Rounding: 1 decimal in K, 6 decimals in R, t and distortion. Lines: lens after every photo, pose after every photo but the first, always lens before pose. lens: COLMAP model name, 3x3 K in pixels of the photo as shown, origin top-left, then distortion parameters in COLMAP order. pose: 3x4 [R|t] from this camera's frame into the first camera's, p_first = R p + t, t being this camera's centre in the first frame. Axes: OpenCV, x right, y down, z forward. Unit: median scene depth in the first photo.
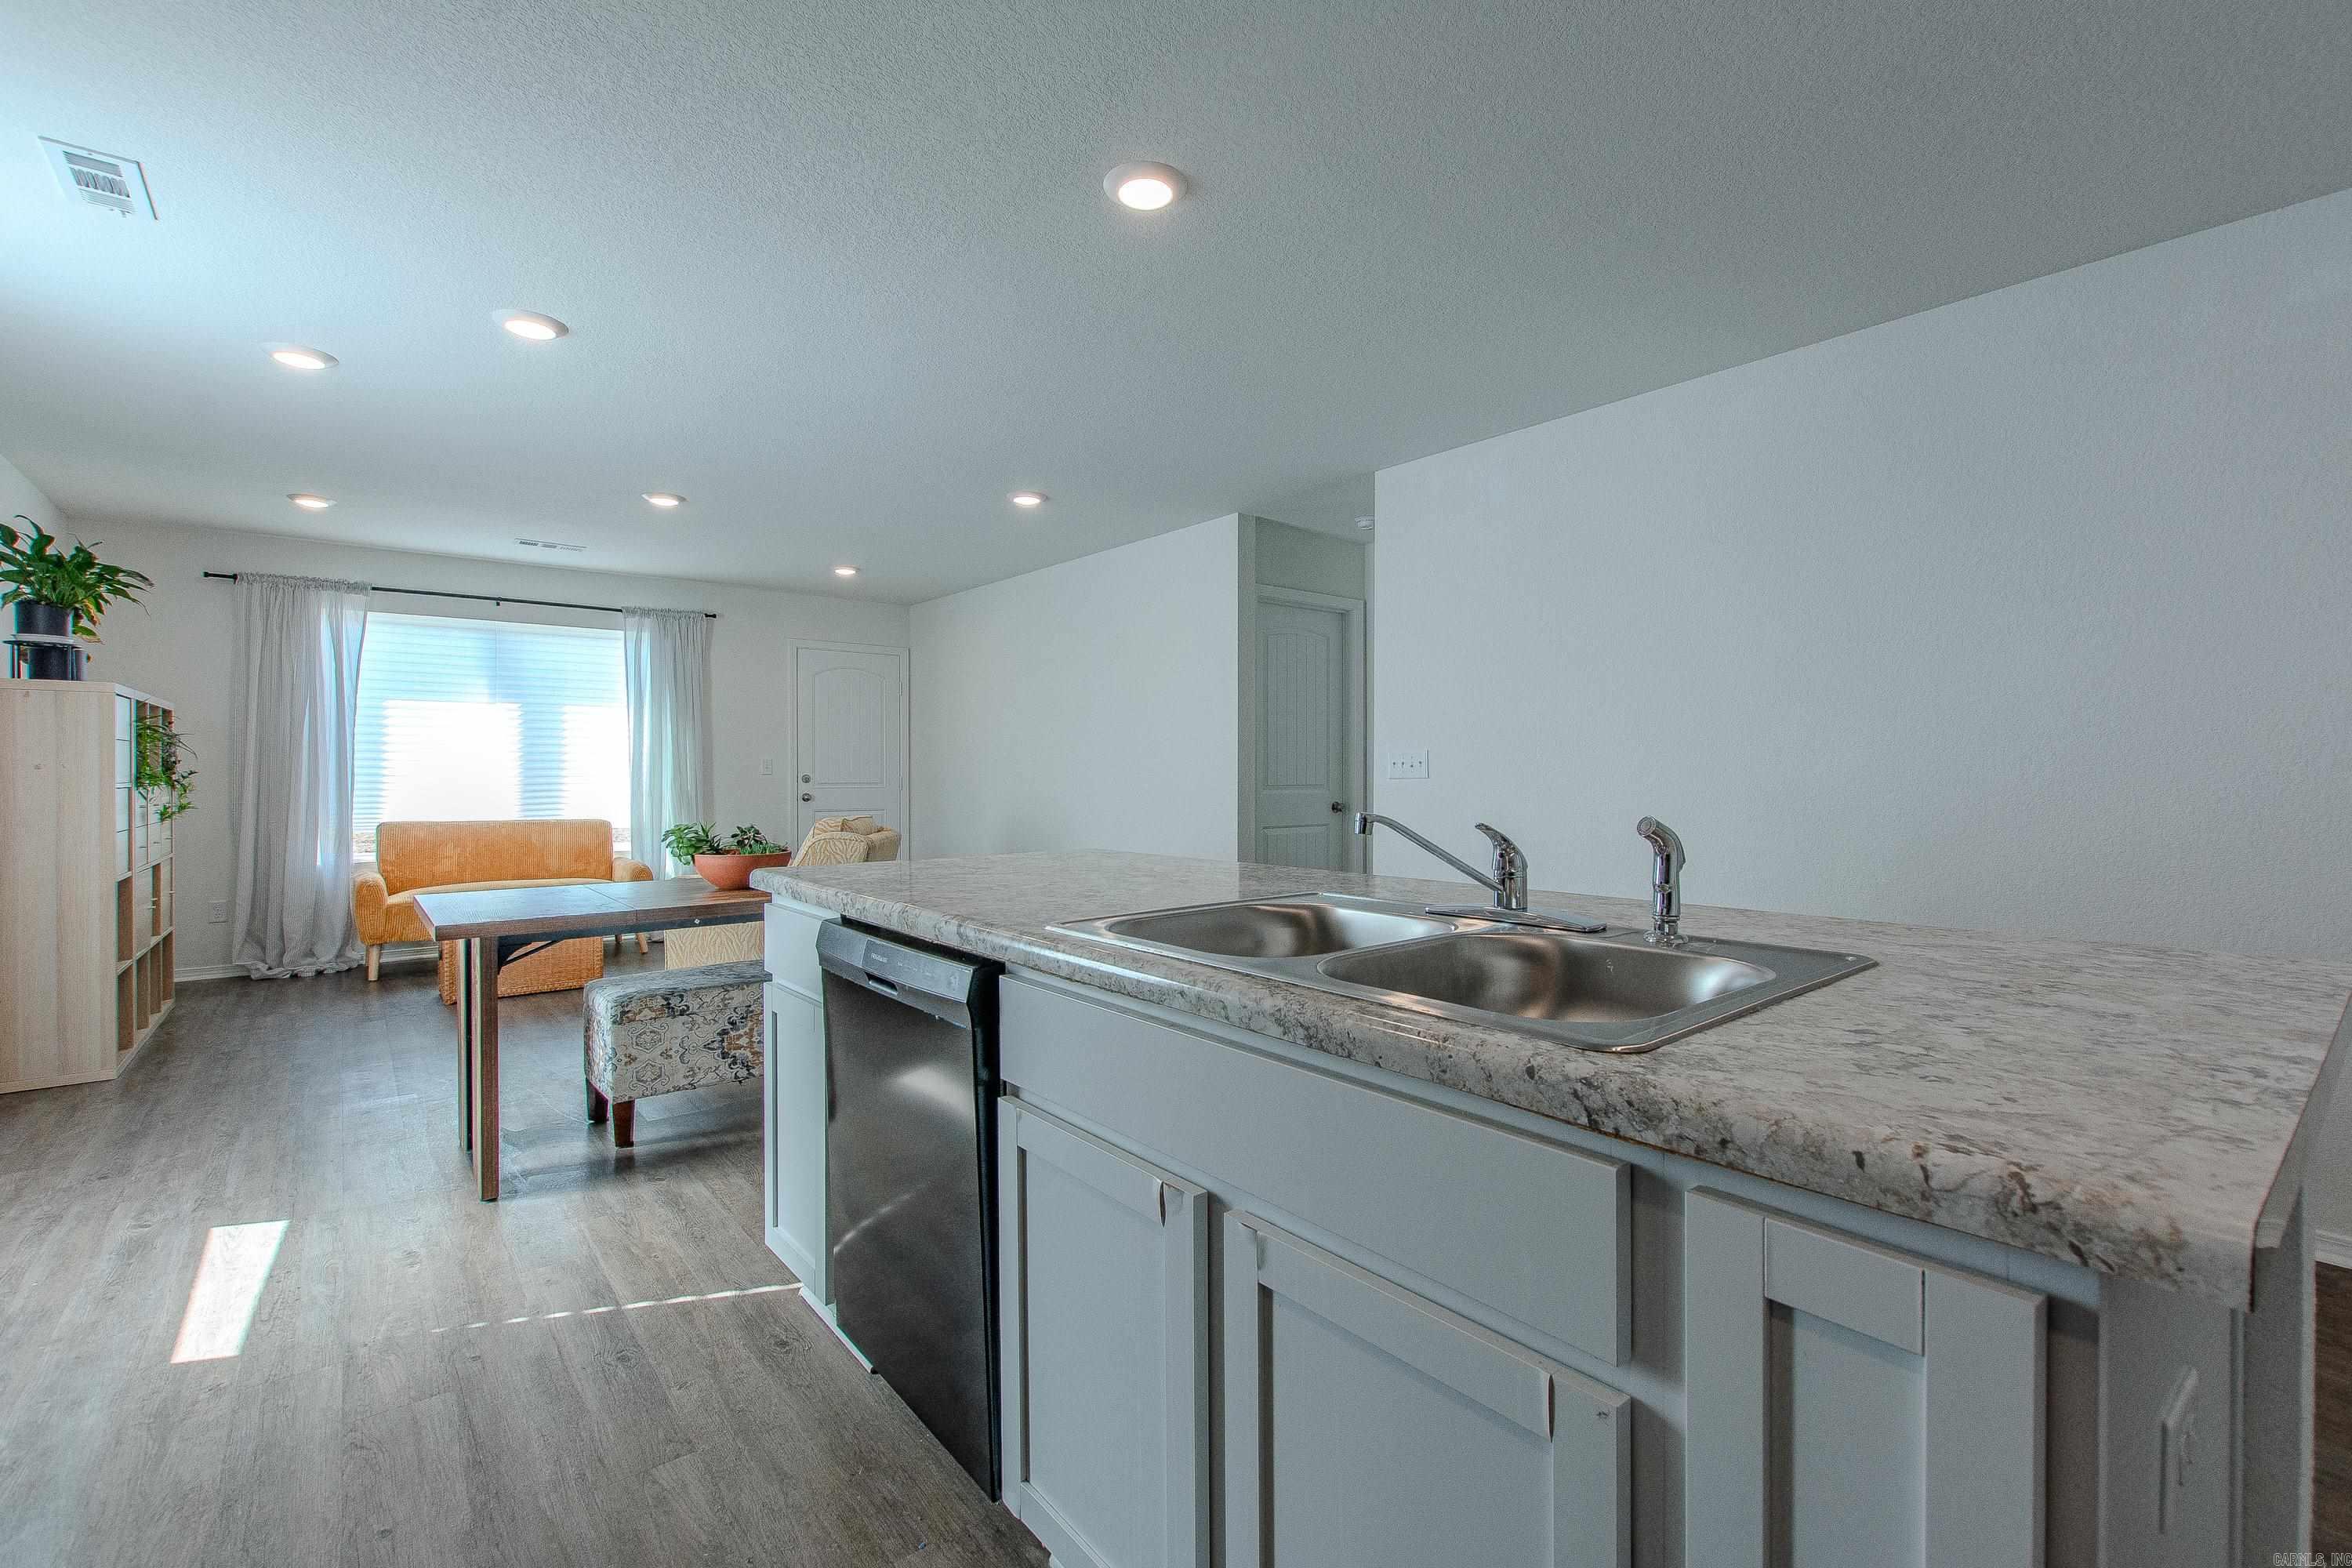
lens RADIAL K [[1029.8, 0, 1174.6], [0, 1029.8, 779.5], [0, 0, 1]] dist [0.003694, -0.002474]
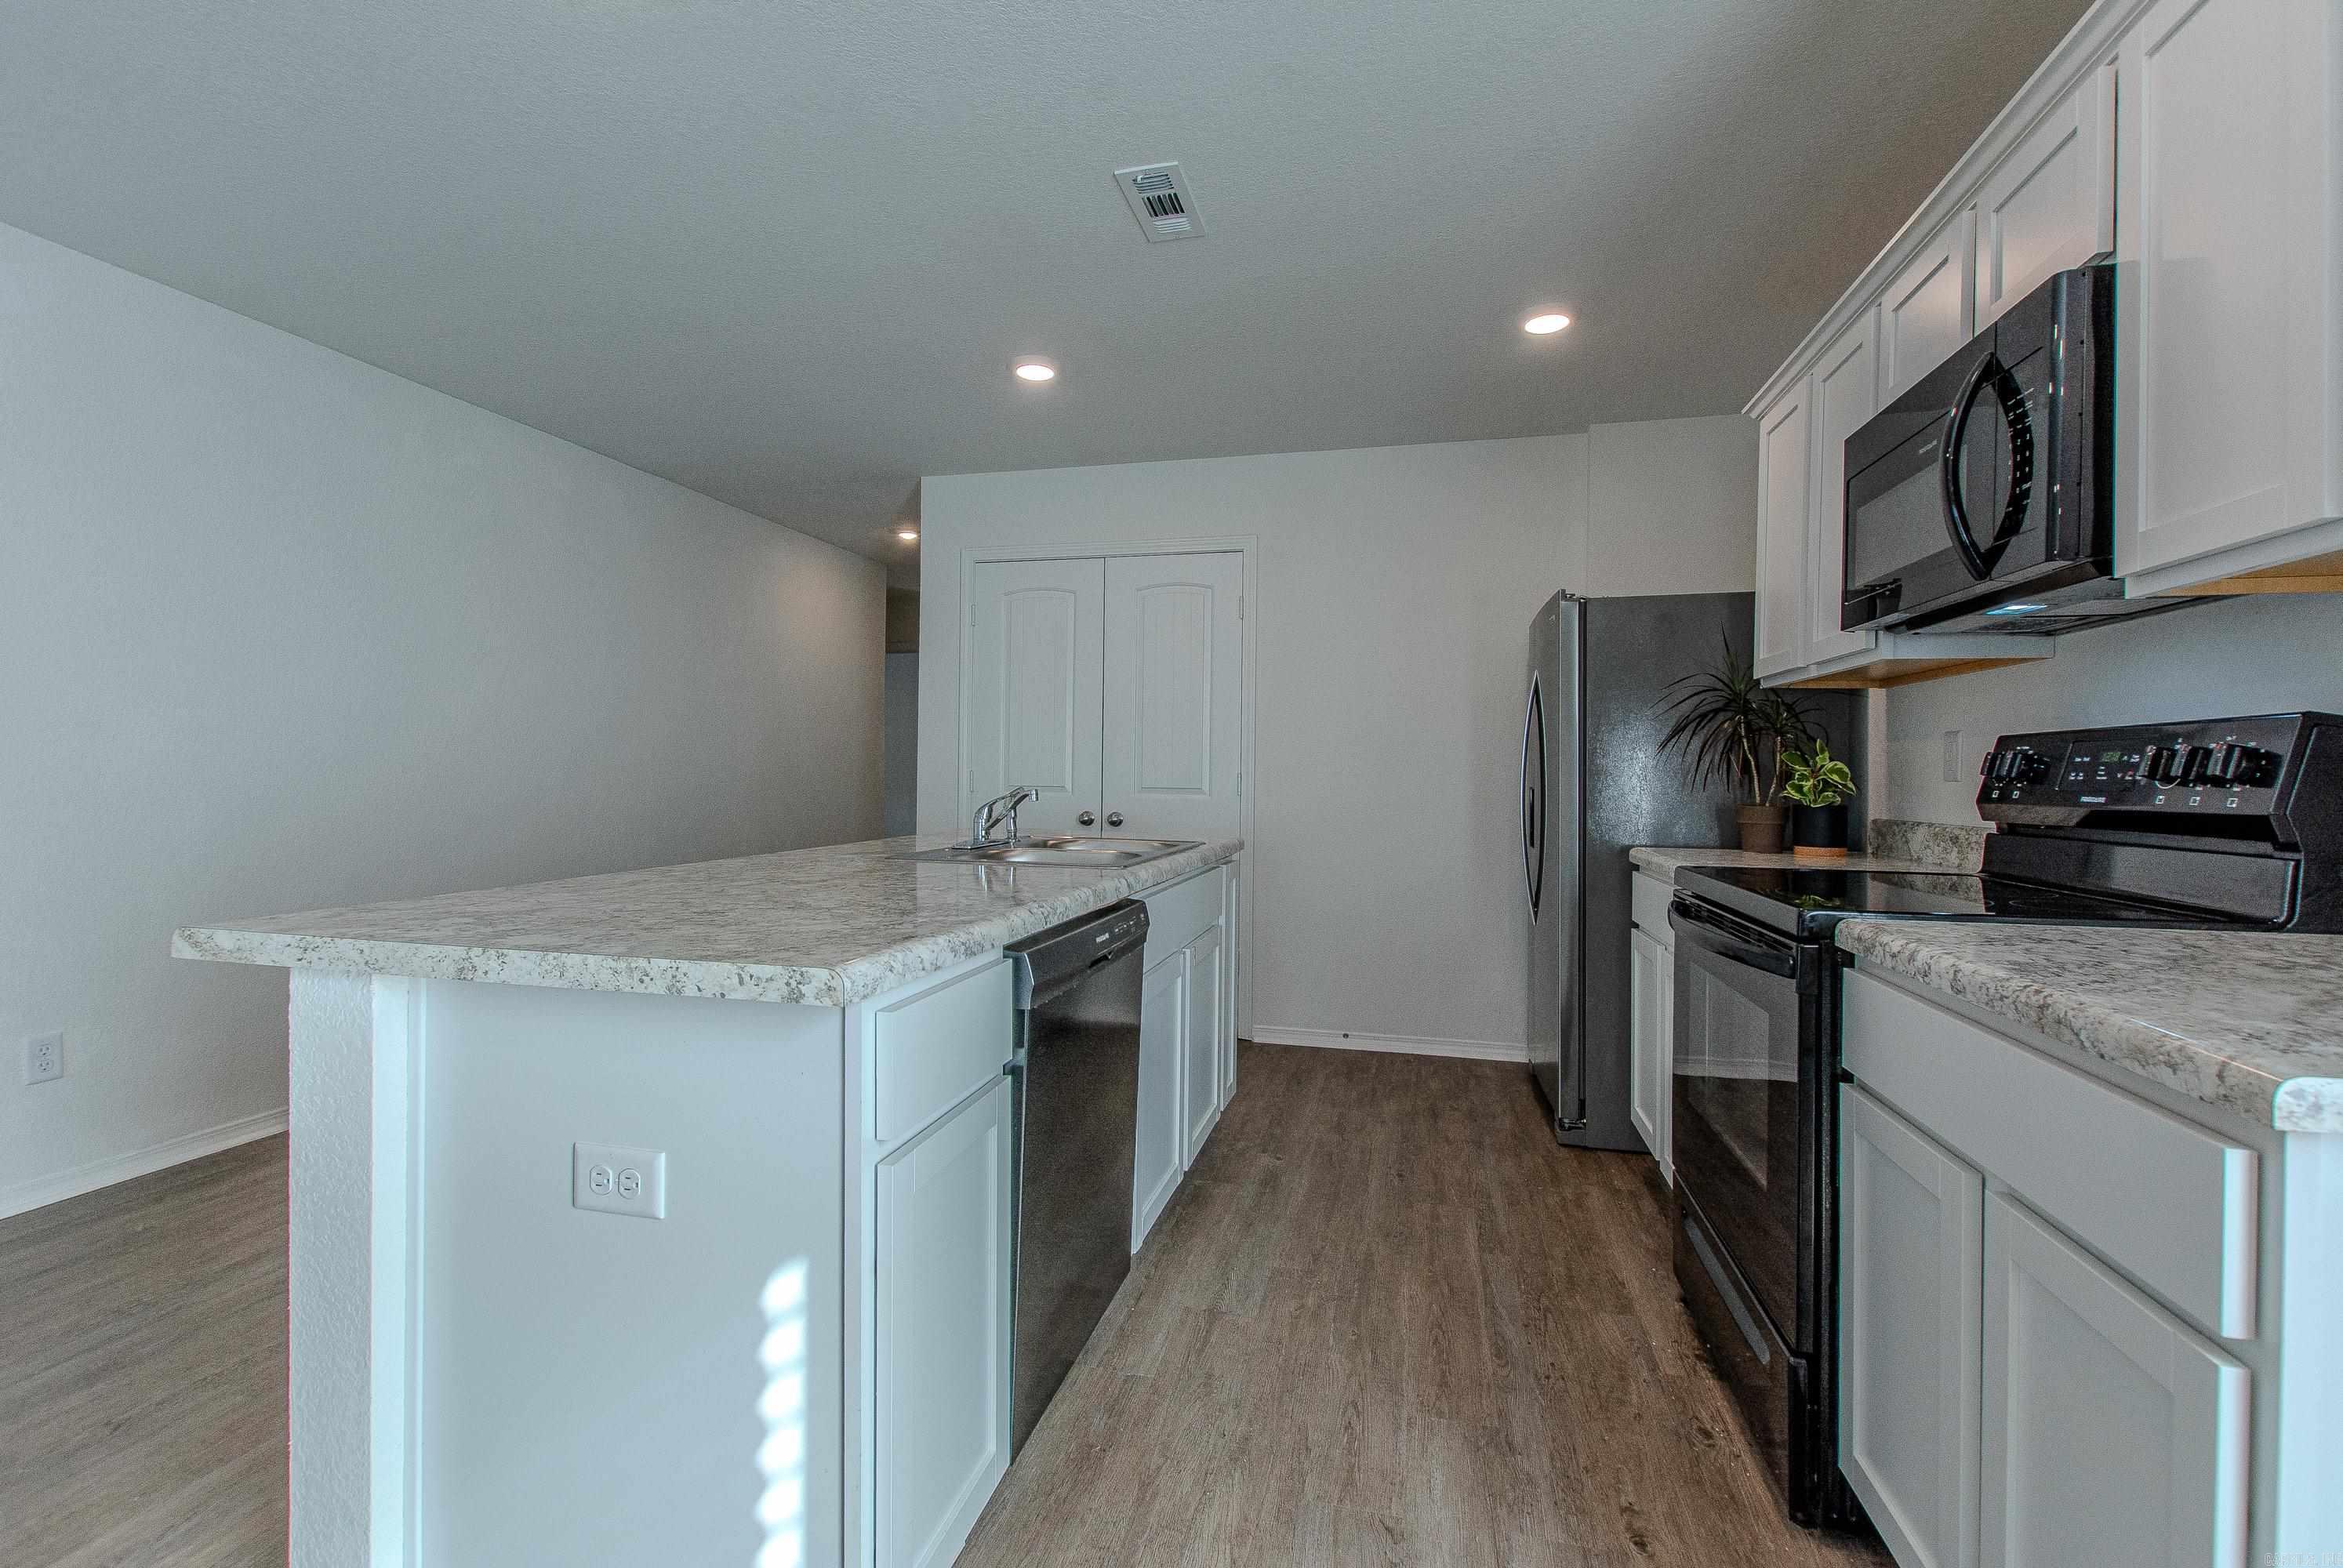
lens RADIAL K [[1040.3, 0, 1180.0], [0, 1040.3, 777.7], [0, 0, 1]] dist [0.027274, 0.000022]
pose [[-0.611656, -0.009638, 0.791065, -0.602557], [-0.001632, 0.999939, 0.010921, -0.003402], [-0.791122, 0.005389, -0.611634, 0.804454]]
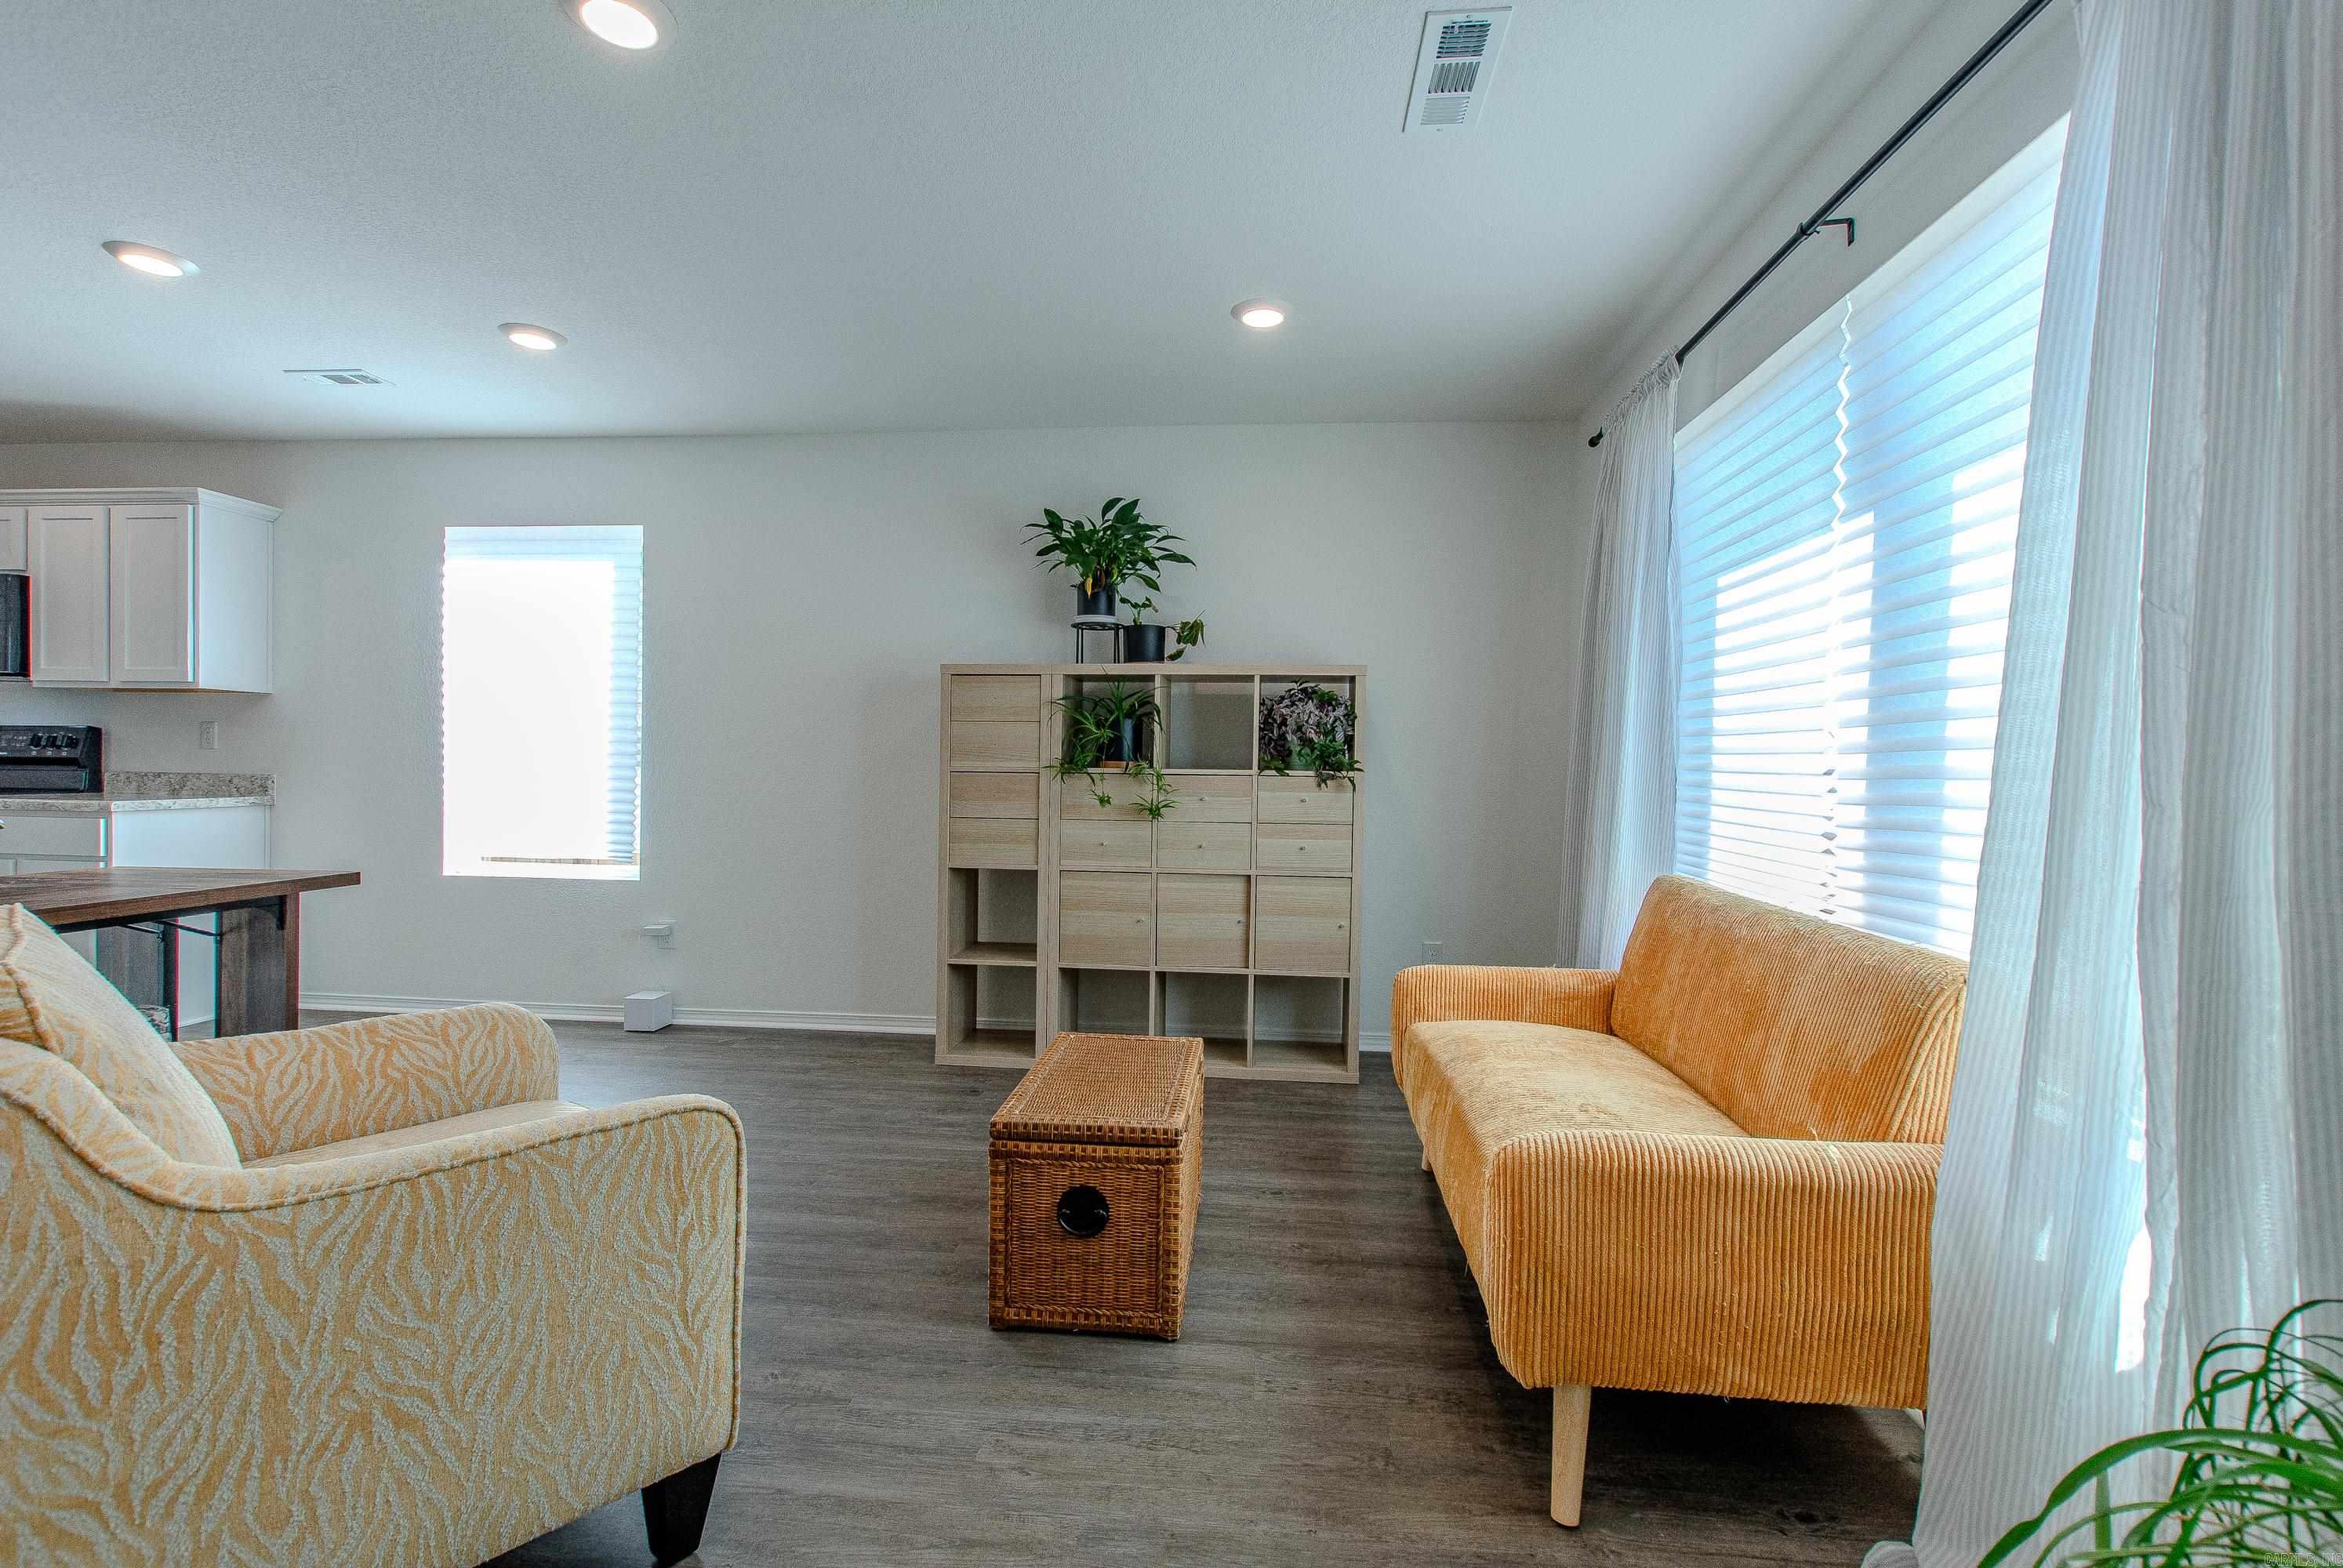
lens RADIAL K [[1025.8, 0, 1170.1], [0, 1025.8, 779.6], [0, 0, 1]] dist [0.003694, -0.002474]
pose [[-0.698760, -0.003191, -0.715349, -0.565602], [-0.021587, 0.999629, 0.016627, -0.008358], [0.715030, 0.027061, -0.698570, 2.164240]]
